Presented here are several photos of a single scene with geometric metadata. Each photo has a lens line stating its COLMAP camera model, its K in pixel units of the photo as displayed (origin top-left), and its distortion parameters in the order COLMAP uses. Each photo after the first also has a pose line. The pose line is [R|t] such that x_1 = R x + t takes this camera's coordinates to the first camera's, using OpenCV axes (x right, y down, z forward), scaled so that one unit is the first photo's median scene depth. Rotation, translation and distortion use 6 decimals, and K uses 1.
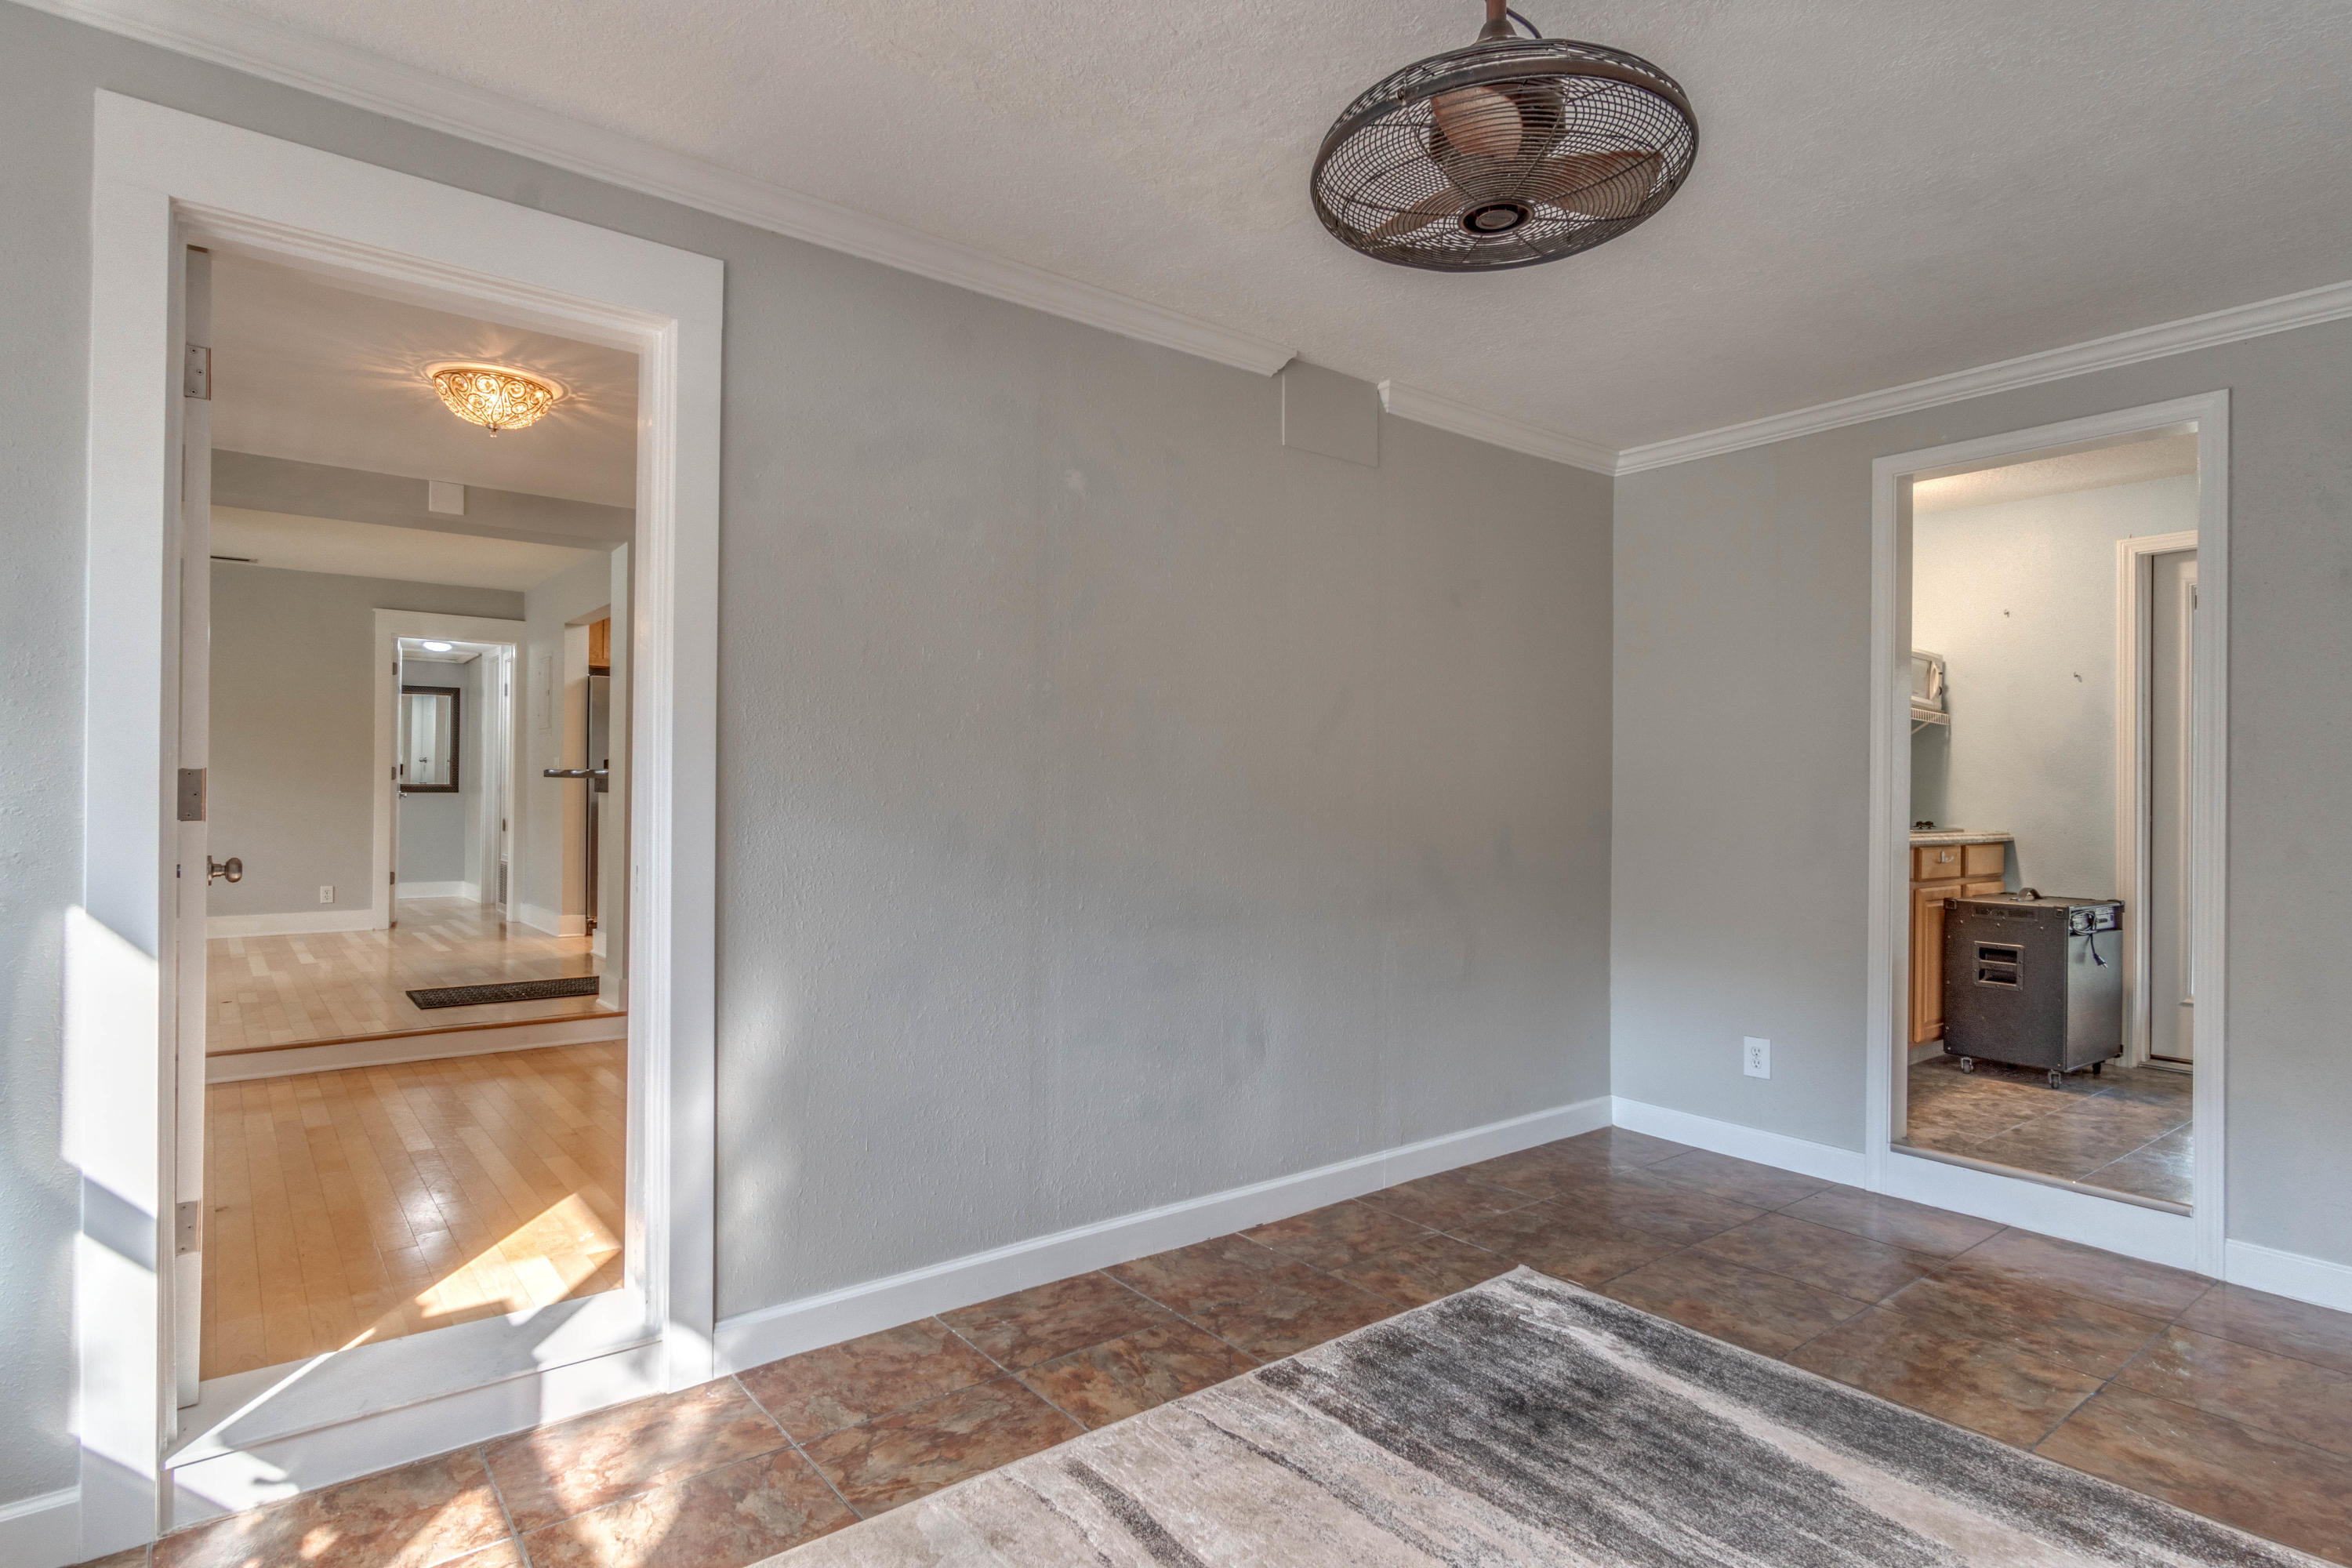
lens RADIAL K [[1232.3, 0, 1162.6], [0, 1232.3, 787.7], [0, 0, 1]] dist [0.002735, 0.001276]
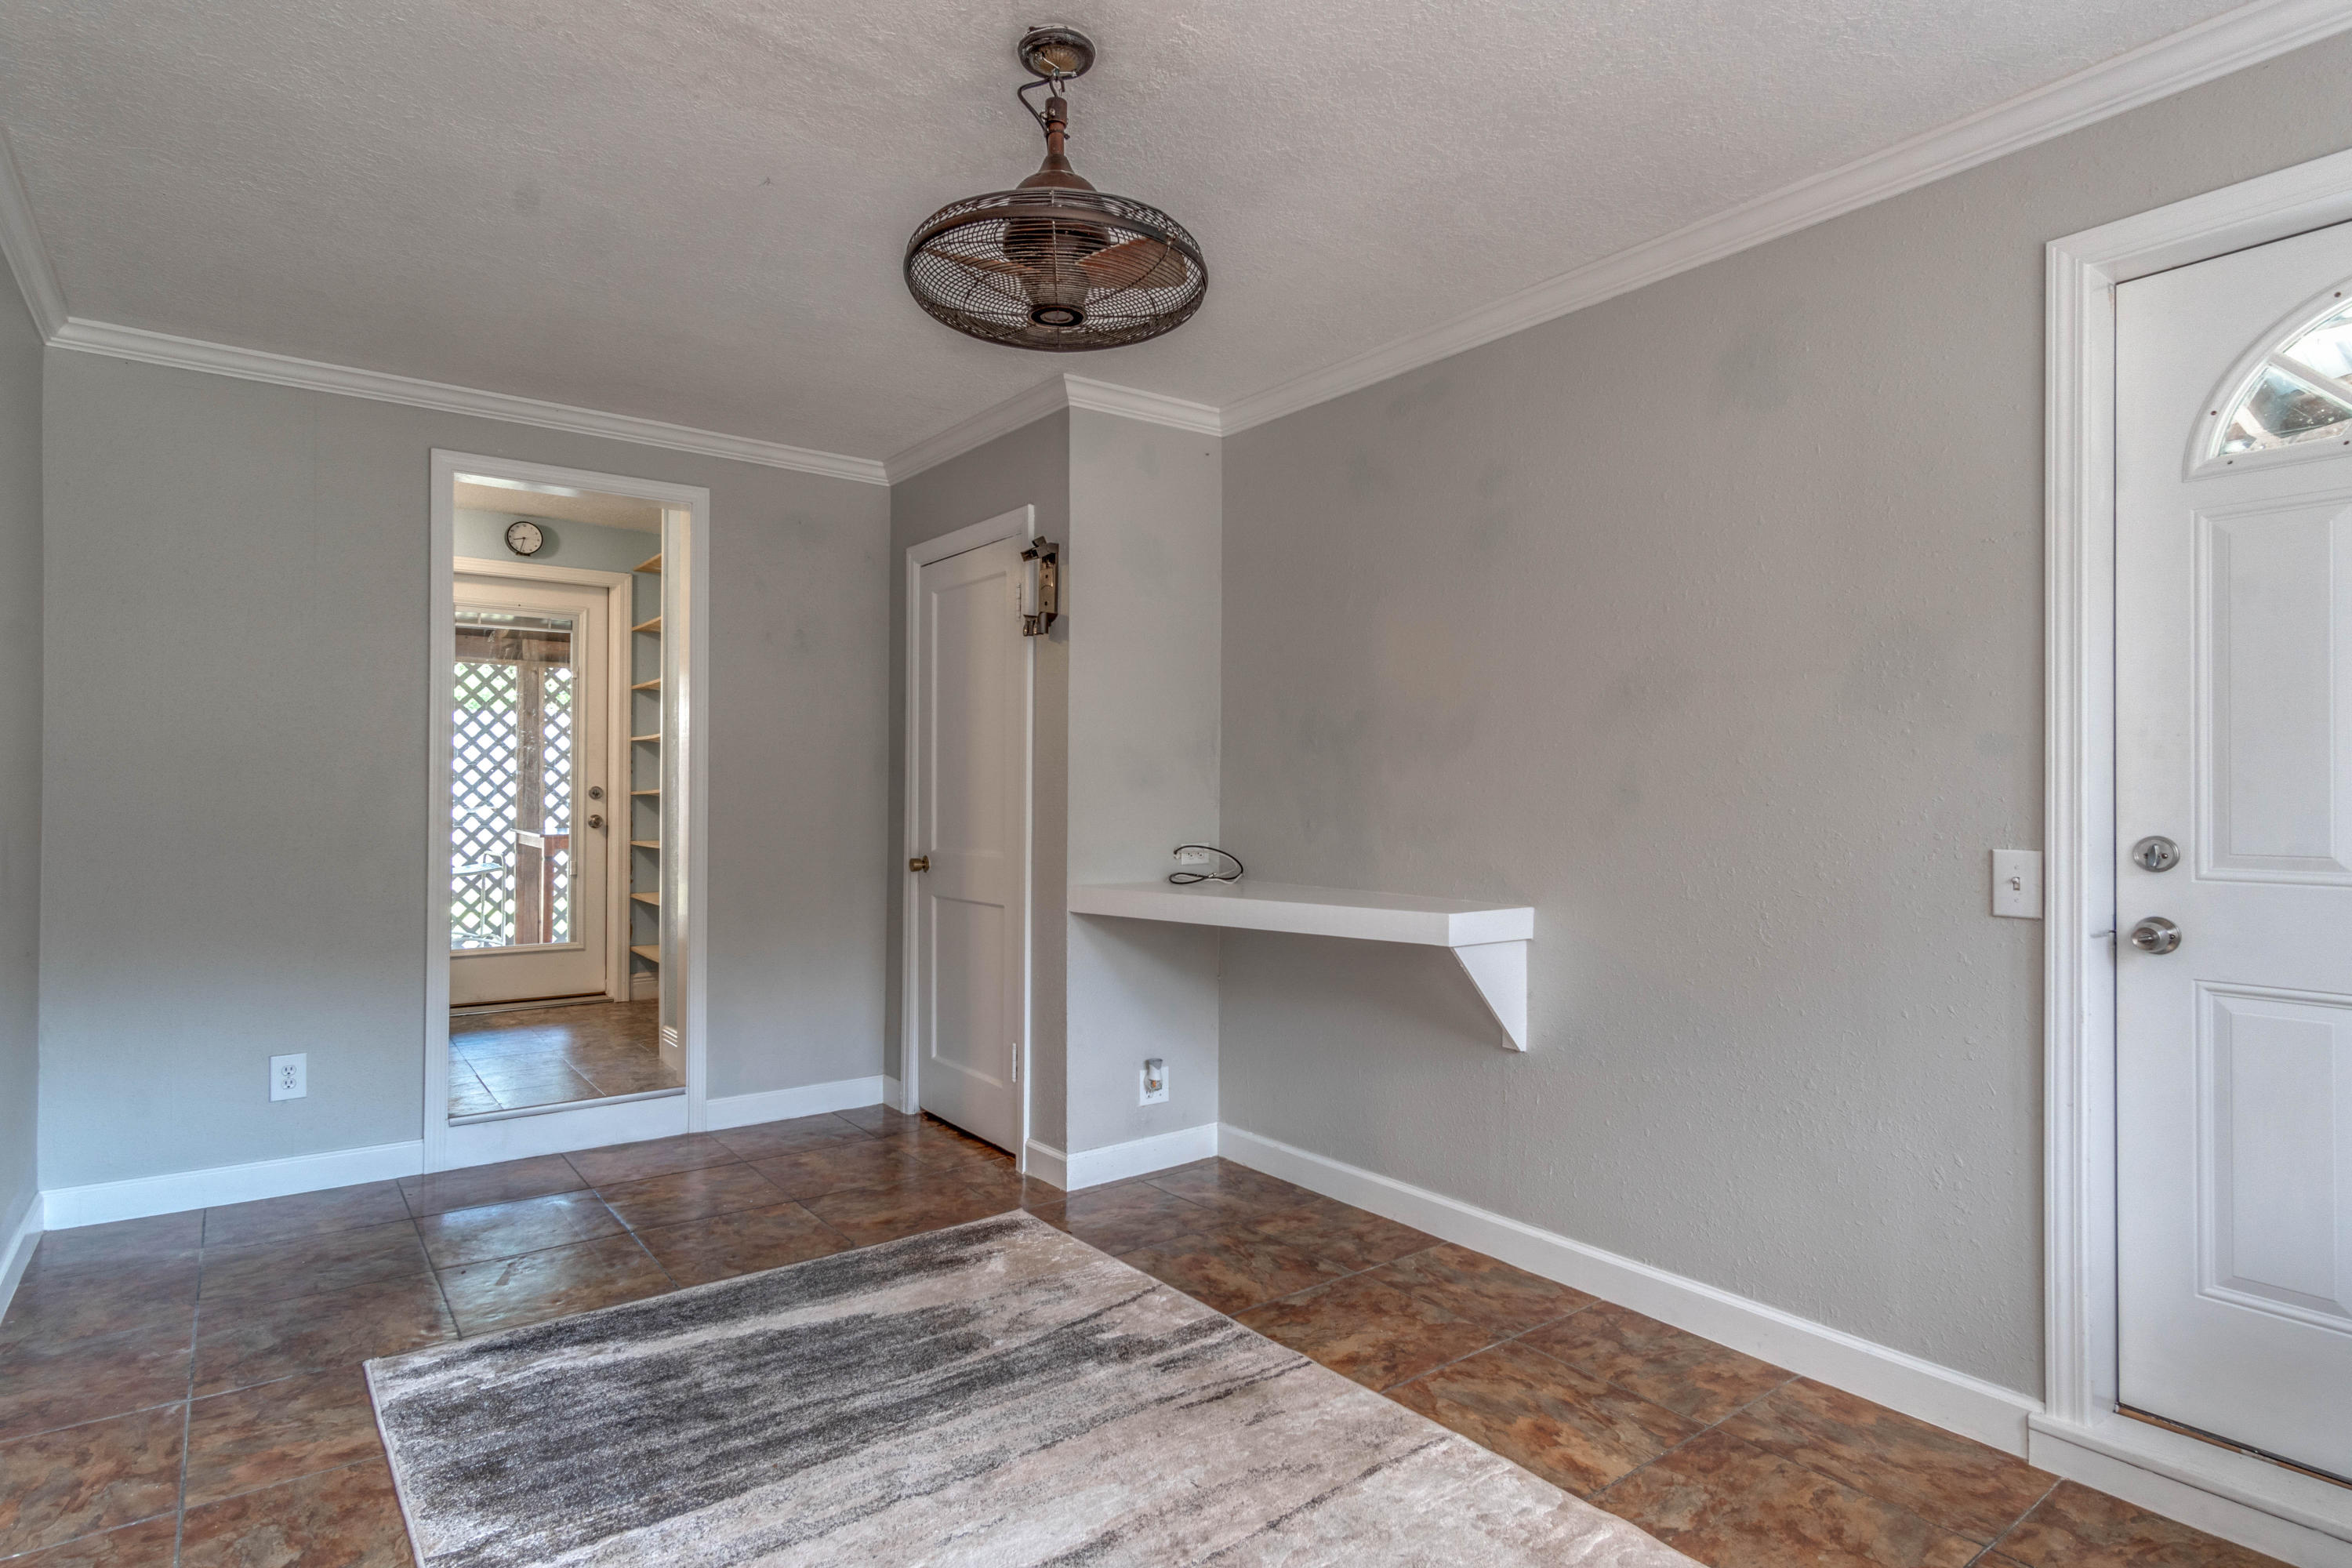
lens RADIAL K [[1232.3, 0, 1162.6], [0, 1232.3, 787.7], [0, 0, 1]] dist [0.002735, 0.001276]
pose [[0.020322, -0.007994, 0.999762, -0.549093], [-0.007341, 0.999940, 0.008144, -0.001640], [-0.999767, -0.007504, 0.020262, 0.497279]]
